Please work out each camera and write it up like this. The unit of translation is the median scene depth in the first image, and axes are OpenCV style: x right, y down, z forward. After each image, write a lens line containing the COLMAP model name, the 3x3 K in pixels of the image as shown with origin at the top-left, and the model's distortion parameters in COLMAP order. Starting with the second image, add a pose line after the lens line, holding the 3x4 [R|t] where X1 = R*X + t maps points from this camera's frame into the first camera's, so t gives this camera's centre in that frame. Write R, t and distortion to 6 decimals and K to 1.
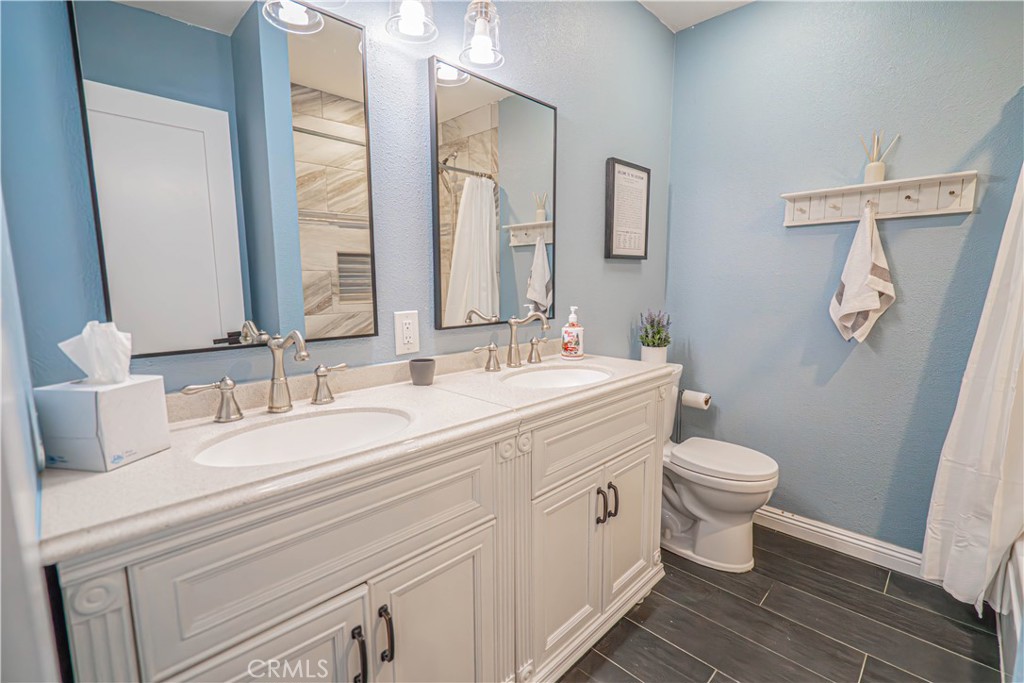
lens RADIAL K [[464.6, 0, 512.0], [0, 464.6, 341.5], [0, 0, 1]] dist [-0.002471, -0.000093]
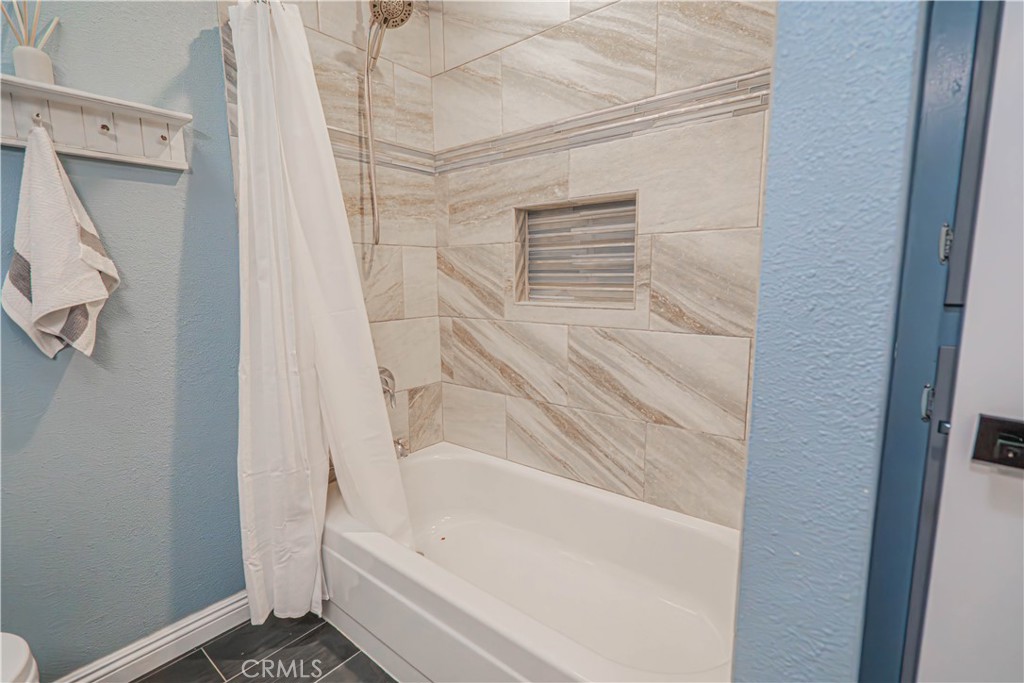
lens RADIAL K [[464.6, 0, 512.0], [0, 464.6, 341.5], [0, 0, 1]] dist [-0.002471, -0.000093]
pose [[-0.096988, -0.136198, 0.985923, 0.105573], [0.141209, 0.978689, 0.149089, -0.029657], [-0.985217, 0.153681, -0.075689, 0.512833]]
